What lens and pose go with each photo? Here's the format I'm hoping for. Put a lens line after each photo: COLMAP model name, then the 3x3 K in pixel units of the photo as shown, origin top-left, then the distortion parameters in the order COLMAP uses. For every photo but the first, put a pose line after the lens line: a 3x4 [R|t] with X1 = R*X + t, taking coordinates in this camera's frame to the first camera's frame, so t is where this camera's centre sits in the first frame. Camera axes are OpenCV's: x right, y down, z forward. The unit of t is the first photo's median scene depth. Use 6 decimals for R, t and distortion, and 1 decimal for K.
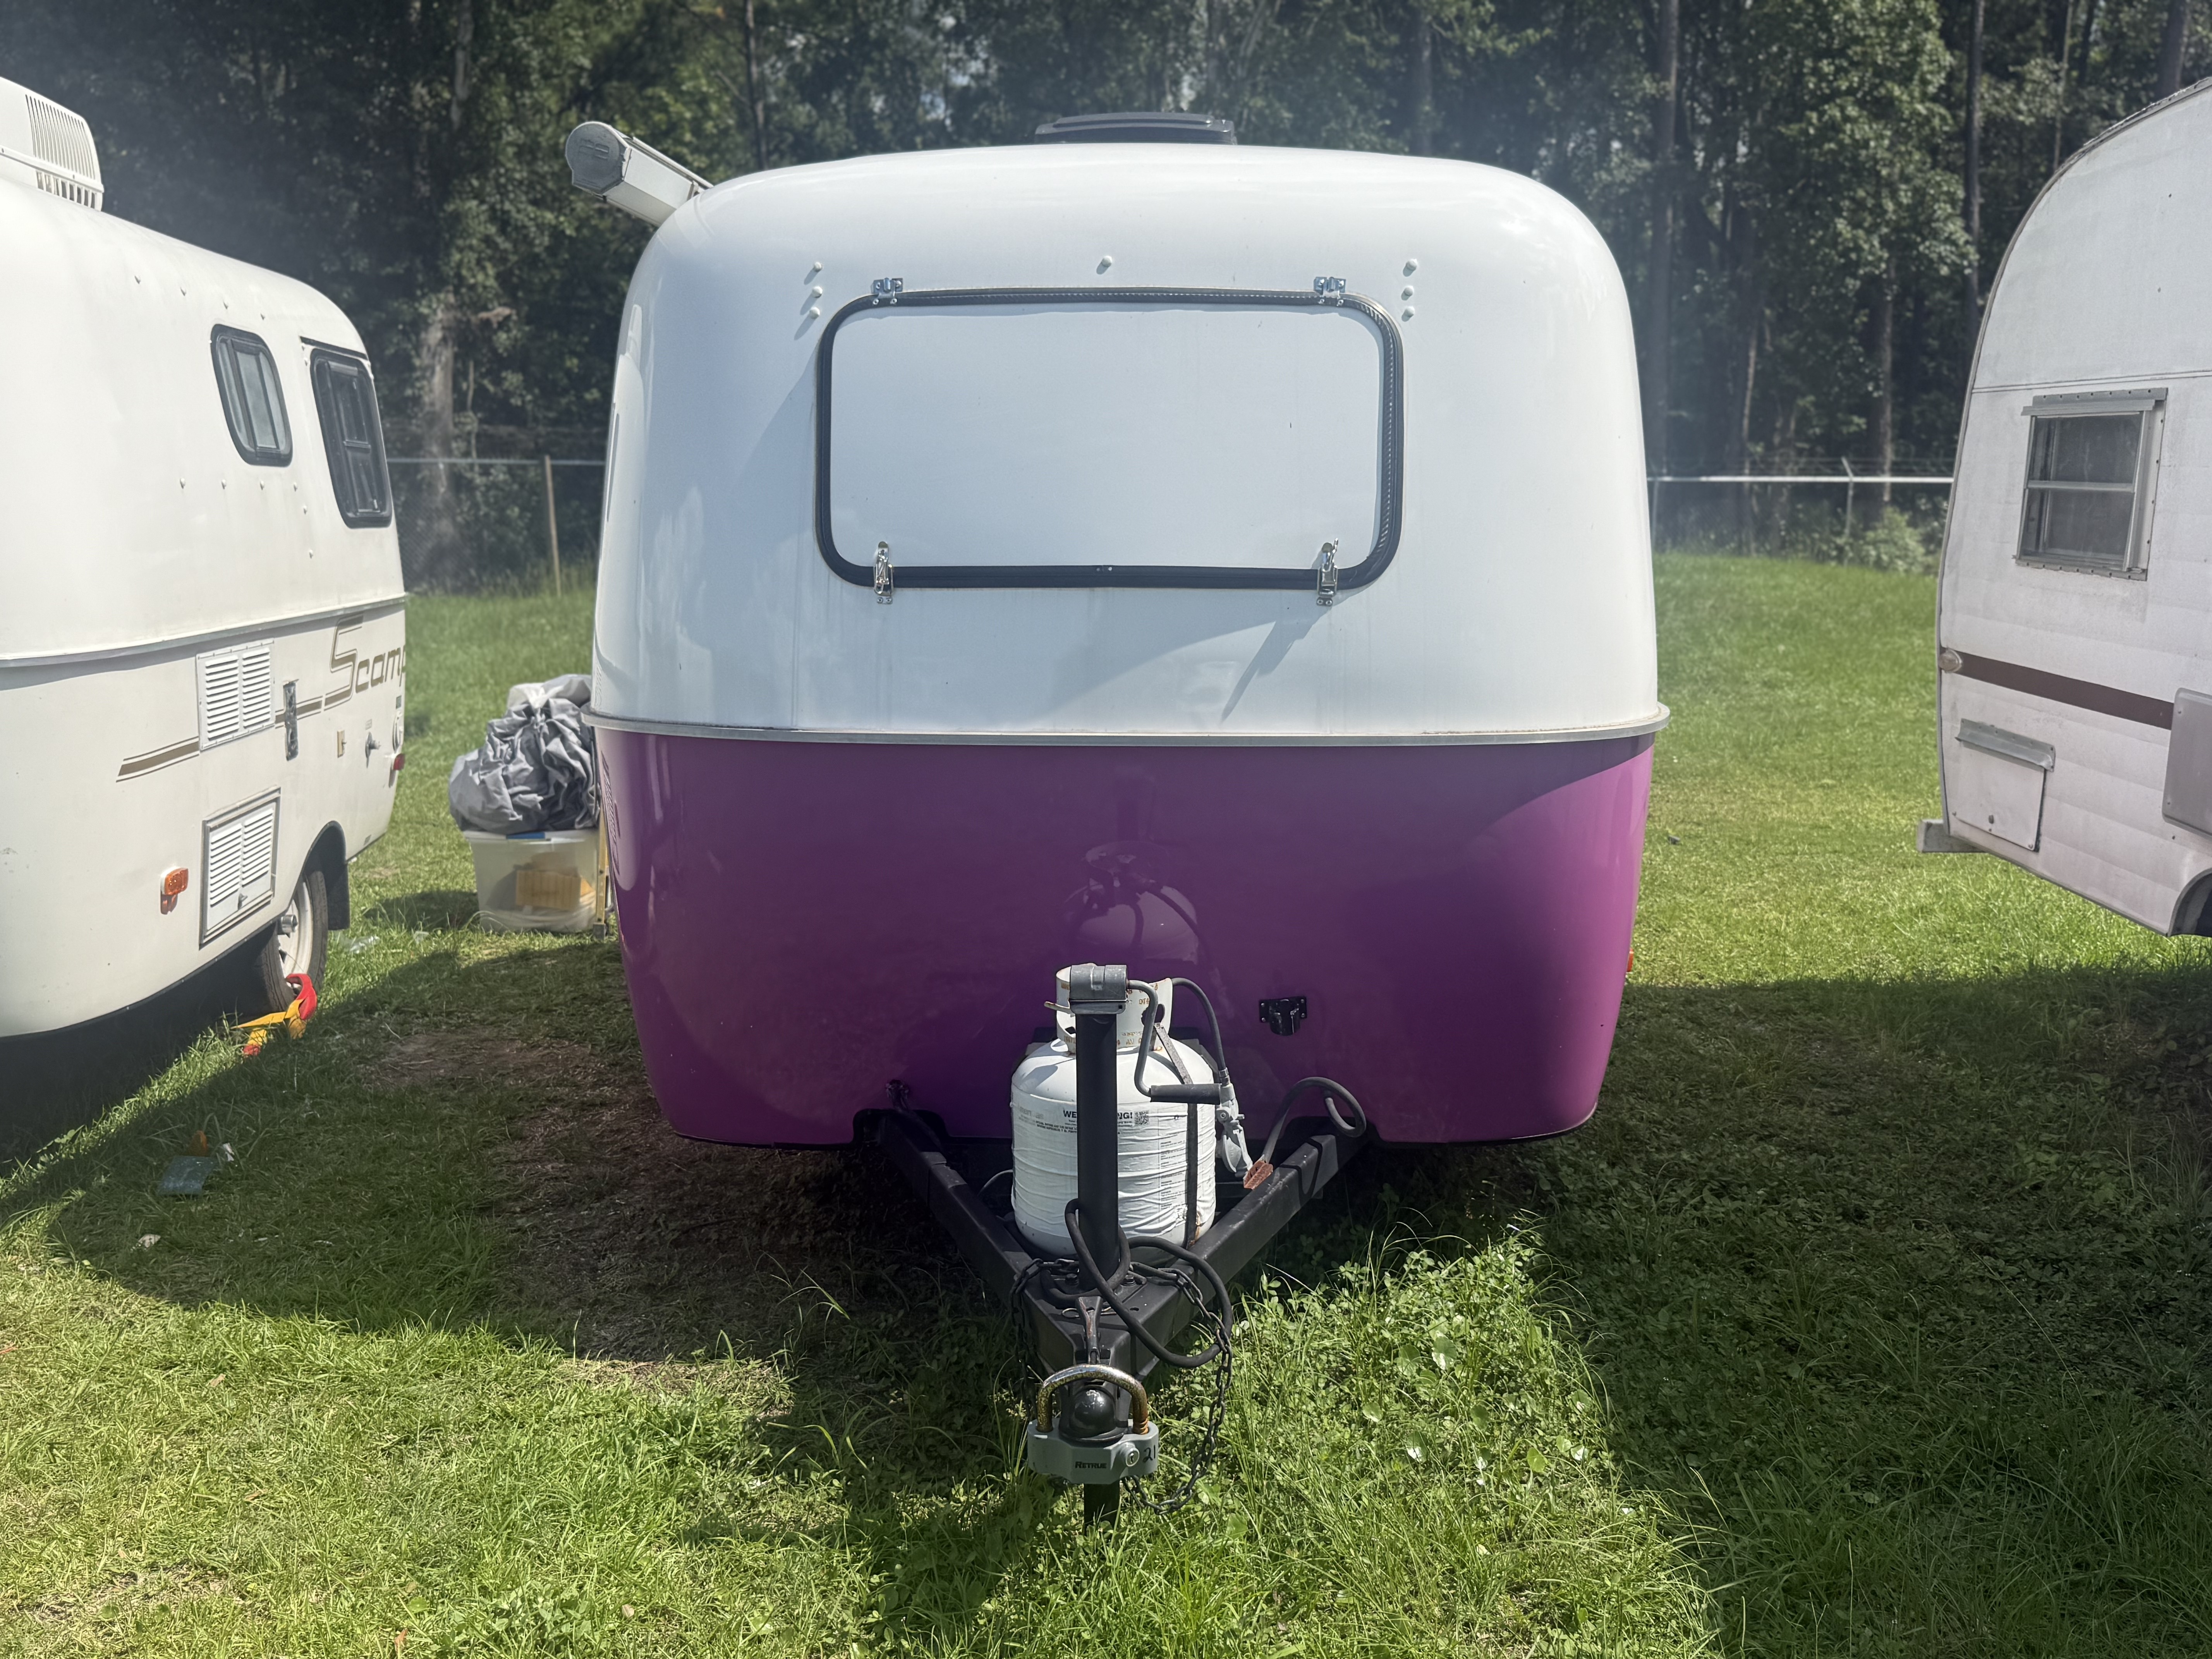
lens RADIAL K [[2086.6, 0, 1103.5], [0, 2086.6, 843.4], [0, 0, 1]] dist [0.027700, 0.000000]
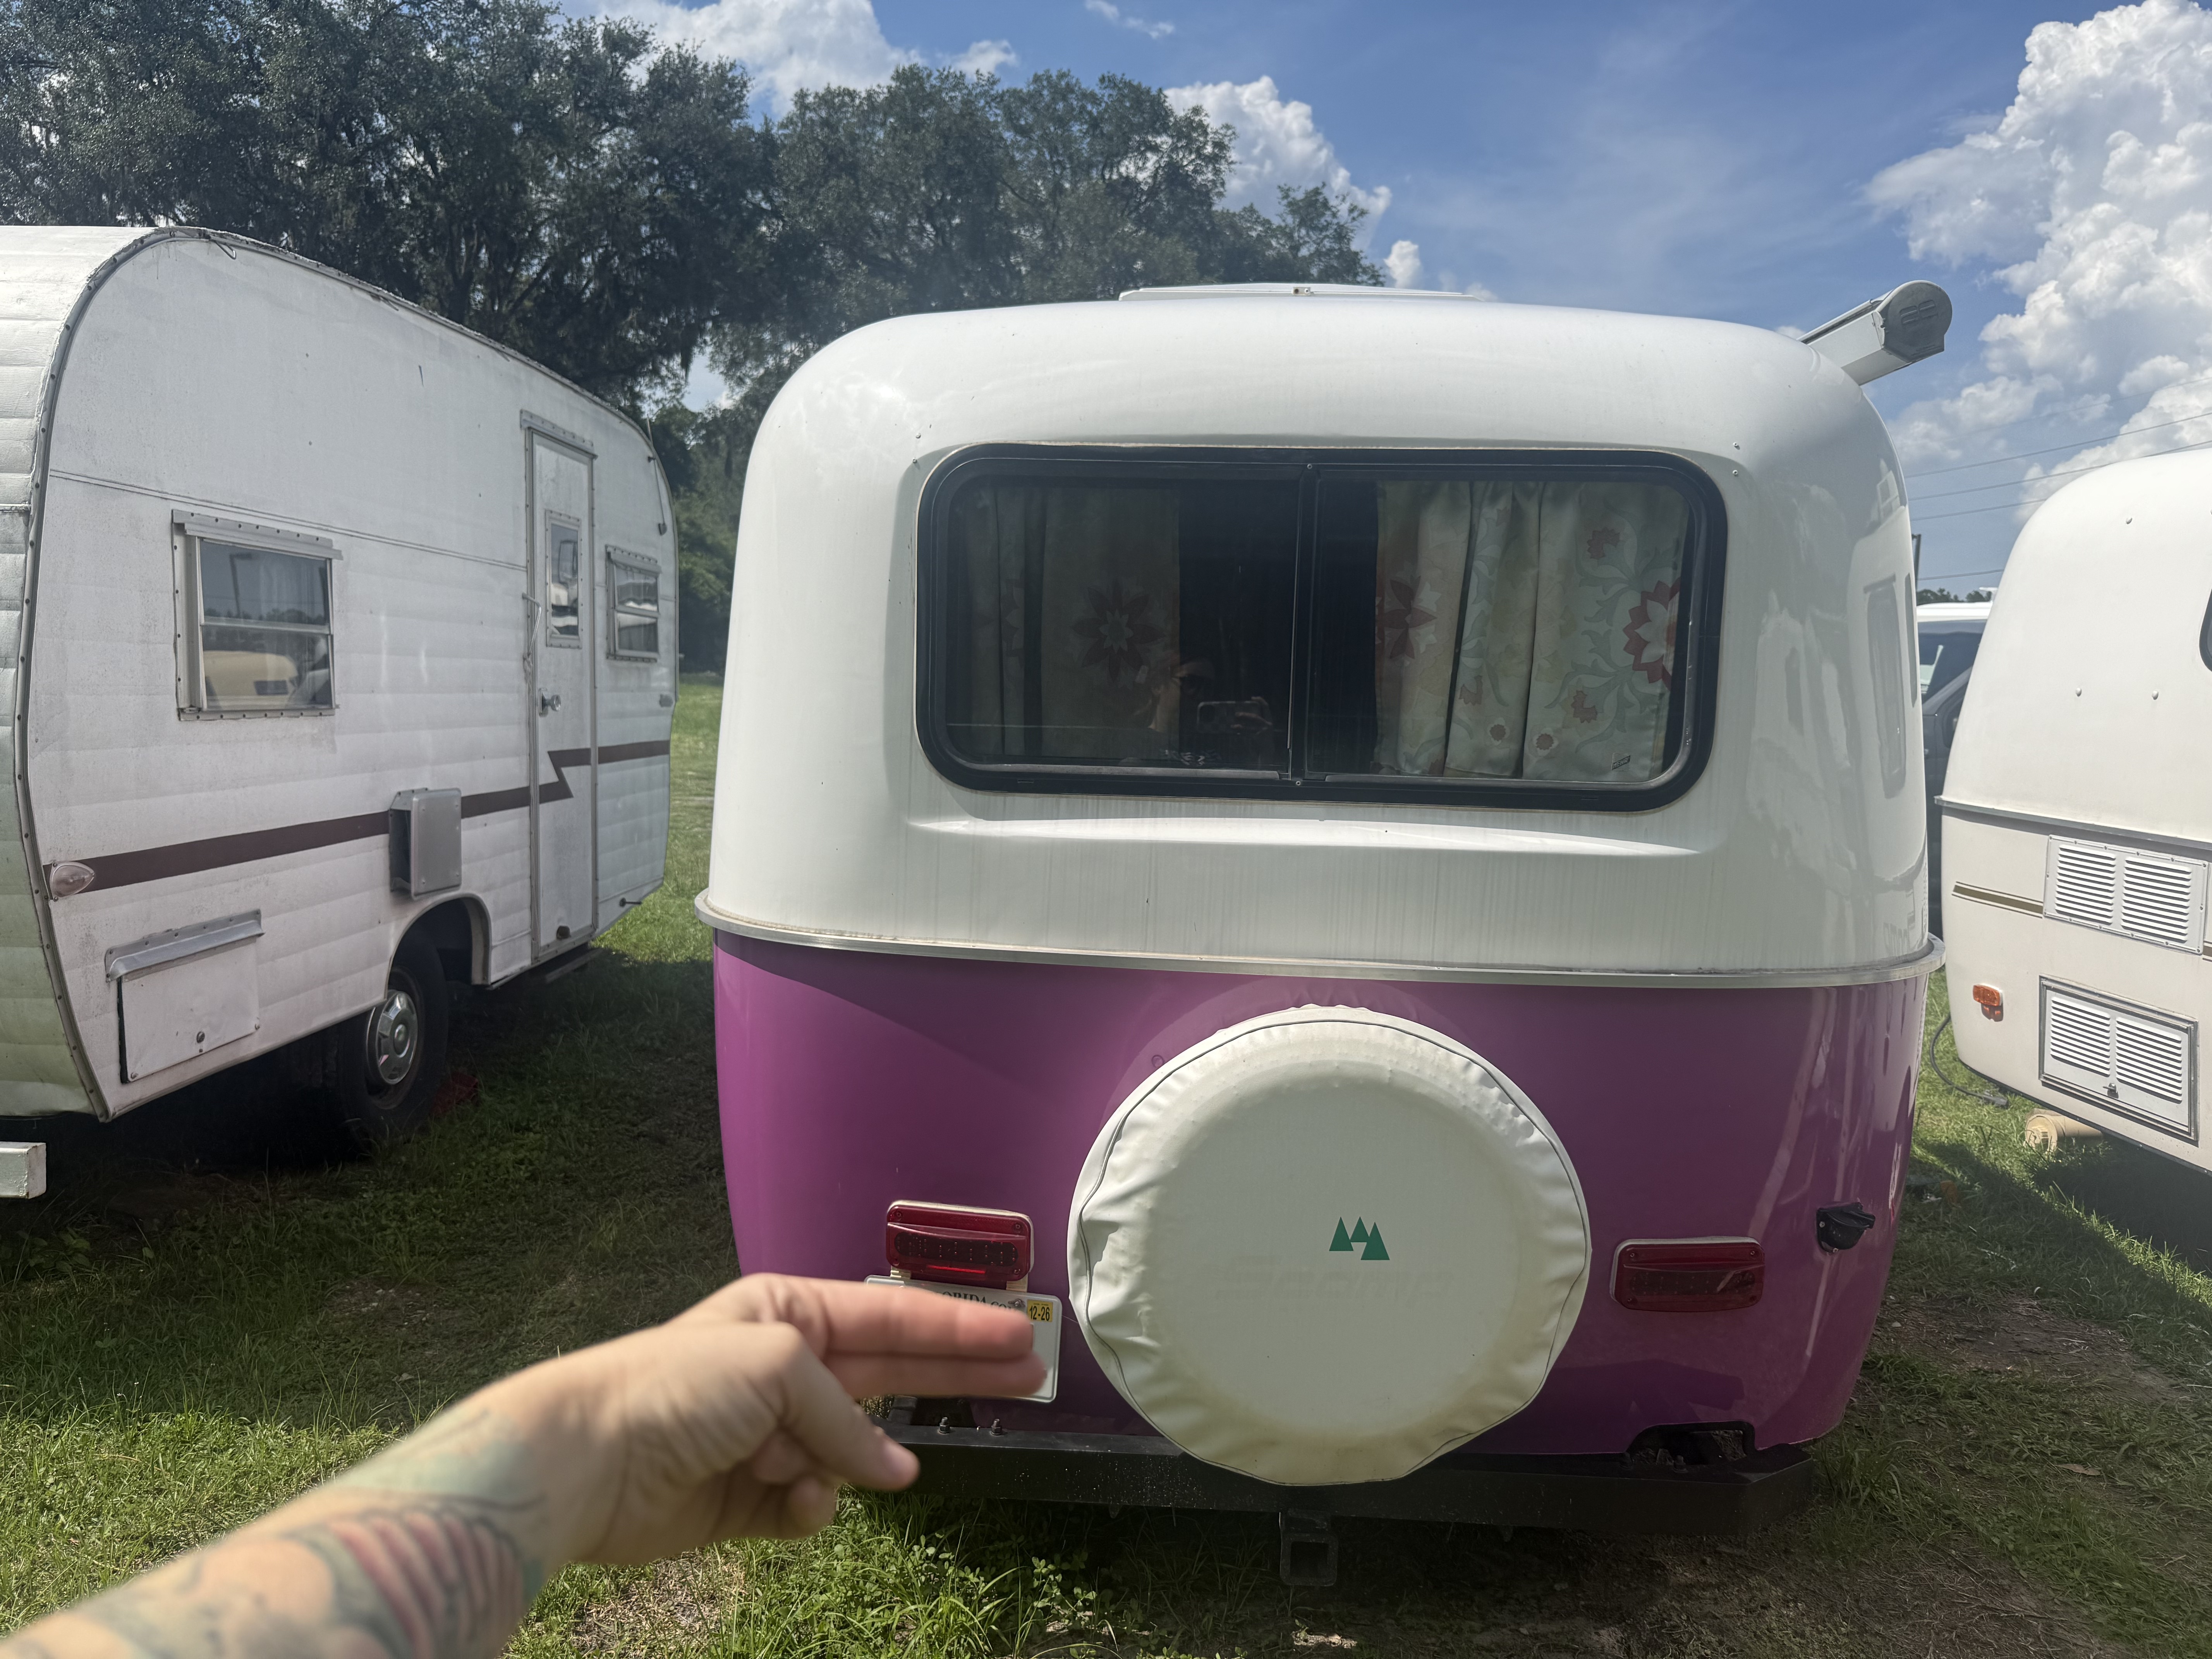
lens RADIAL K [[1540.1, 0, 1103.7], [0, 1540.1, 832.9], [0, 0, 1]] dist [0.000440, 0.000136]
pose [[-0.999131, -0.040815, 0.008501, 0.099297], [-0.036868, 0.960187, 0.276914, -0.316702], [-0.019465, 0.276360, -0.960857, 1.868194]]
